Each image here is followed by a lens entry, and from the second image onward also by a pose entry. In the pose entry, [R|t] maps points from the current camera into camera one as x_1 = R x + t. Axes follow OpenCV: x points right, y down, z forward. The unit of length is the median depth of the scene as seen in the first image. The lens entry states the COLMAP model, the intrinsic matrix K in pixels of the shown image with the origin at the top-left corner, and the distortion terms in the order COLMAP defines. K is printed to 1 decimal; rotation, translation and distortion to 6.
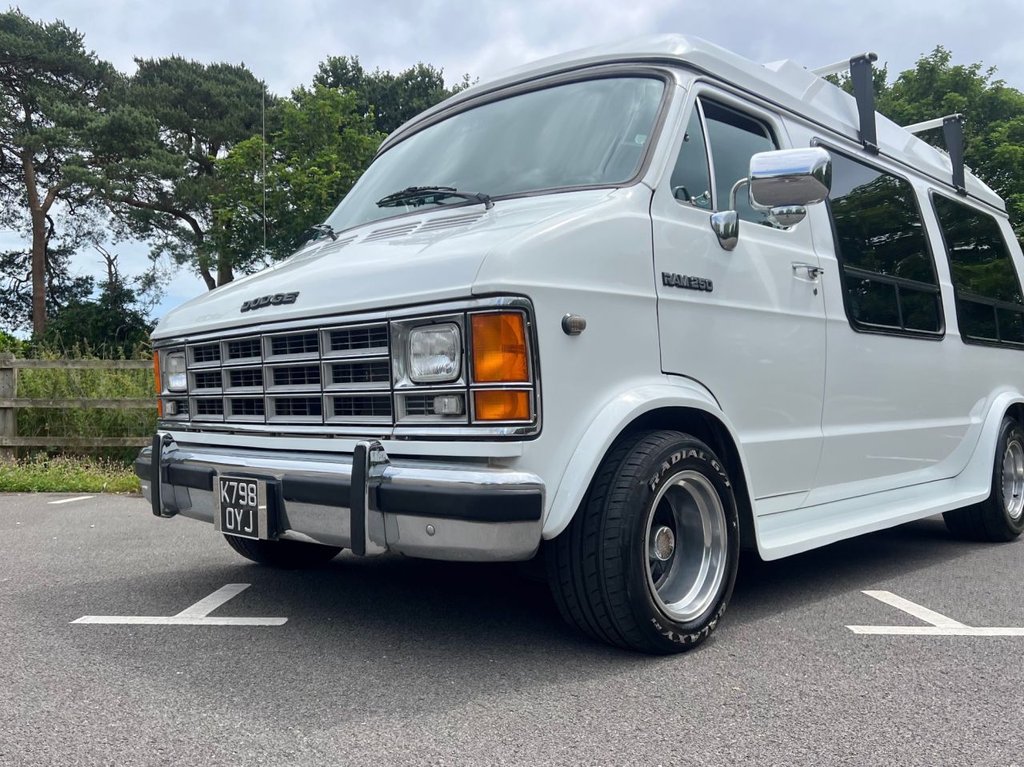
lens RADIAL K [[917.4, 0, 453.4], [0, 917.4, 416.7], [0, 0, 1]] dist [0.061689, -0.046966]
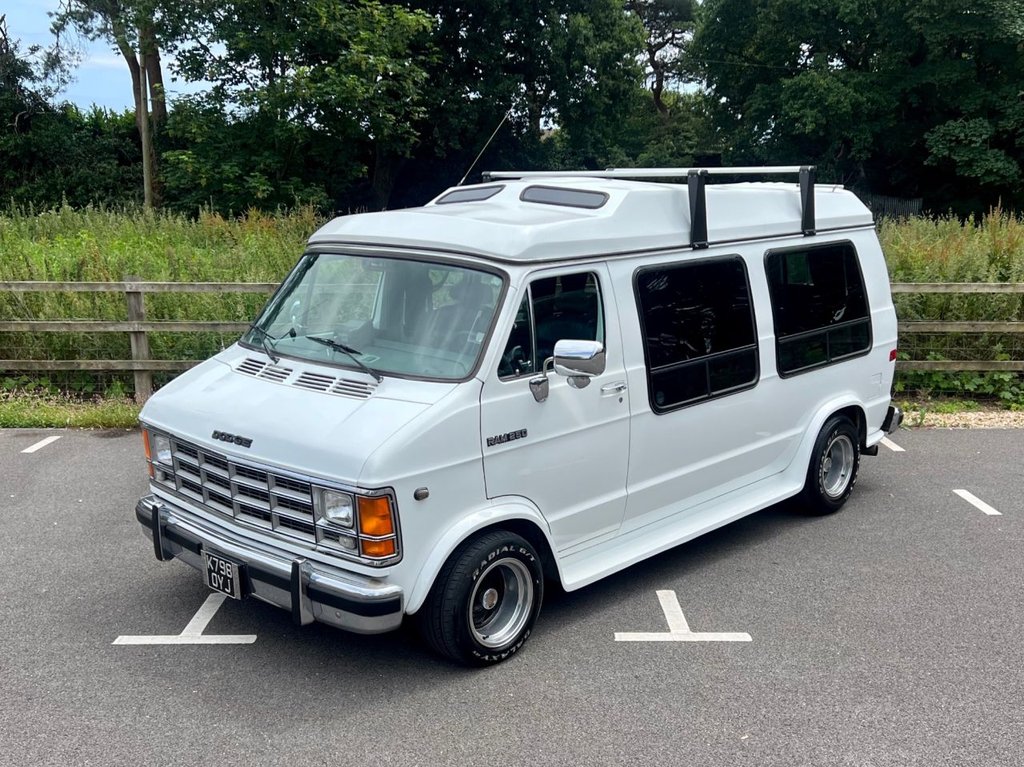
lens RADIAL K [[1096.5, 0, 528.9], [0, 1096.5, 470.6], [0, 0, 1]] dist [0.045015, 0.000000]
pose [[0.997373, -0.013093, 0.071249, 0.158056], [-0.004586, 0.970145, 0.242483, -0.537775], [-0.072297, -0.242173, 0.967536, -0.802330]]
